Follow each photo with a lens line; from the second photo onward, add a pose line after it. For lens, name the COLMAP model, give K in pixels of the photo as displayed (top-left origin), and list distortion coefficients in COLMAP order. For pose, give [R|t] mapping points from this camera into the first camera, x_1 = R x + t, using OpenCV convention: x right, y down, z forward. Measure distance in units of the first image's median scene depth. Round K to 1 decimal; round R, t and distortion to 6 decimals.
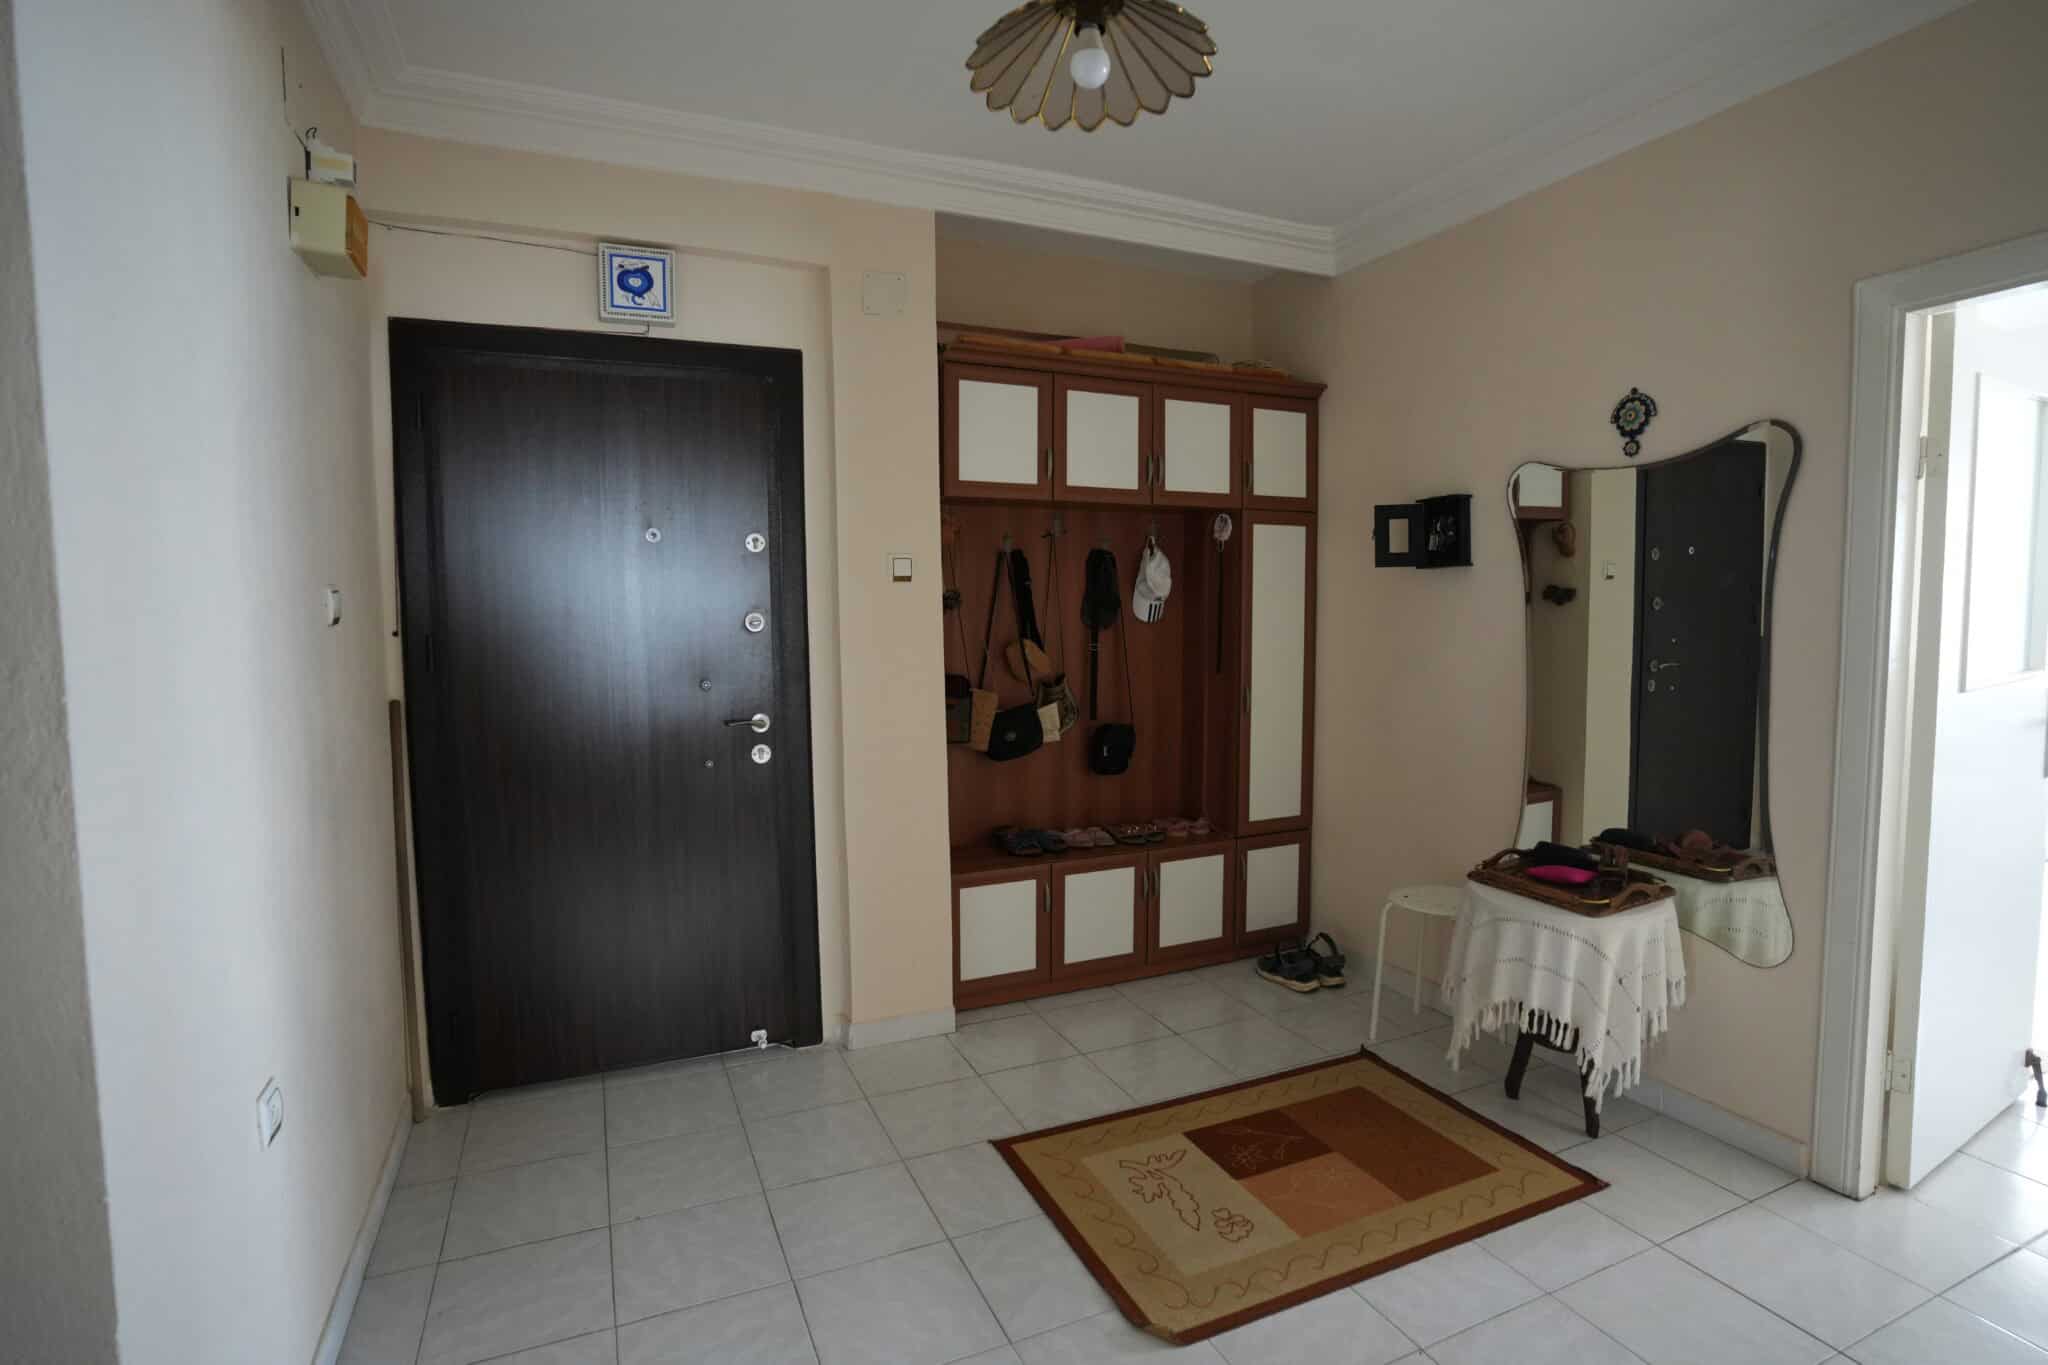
lens RADIAL K [[1000.4, 0, 1021.4], [0, 1000.4, 679.6], [0, 0, 1]] dist [-0.085579, 0.041318]
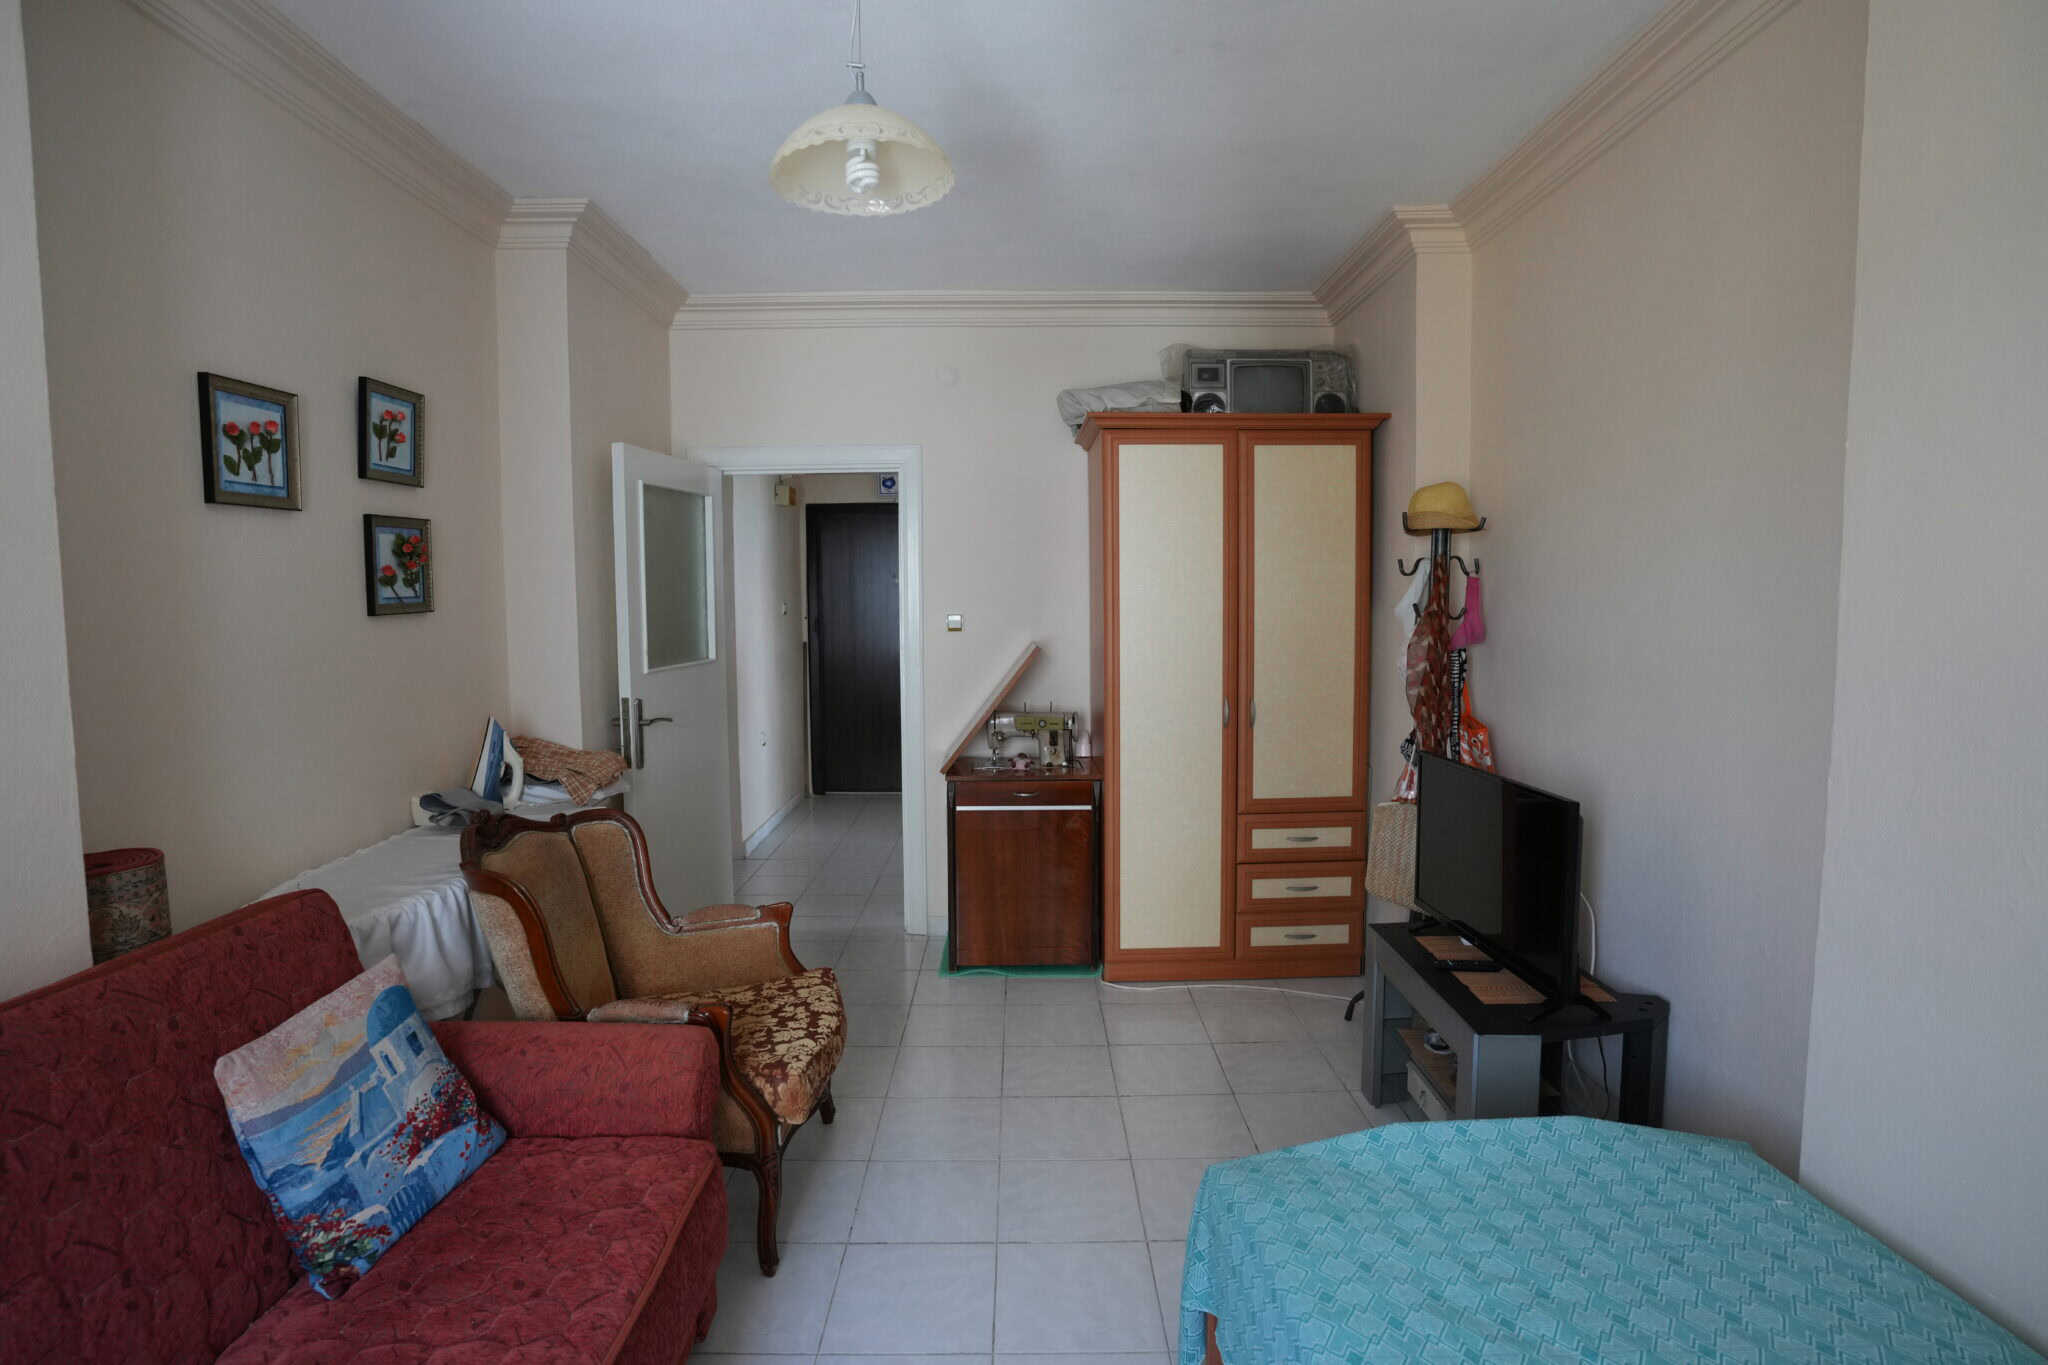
lens RADIAL K [[1000.4, 0, 1021.4], [0, 1000.4, 679.6], [0, 0, 1]] dist [-0.085579, 0.041318]
pose [[0.932475, 0.029567, -0.360021, 0.903922], [-0.026834, 0.999561, 0.012588, 0.073240], [0.360235, -0.002077, 0.932859, -1.346945]]
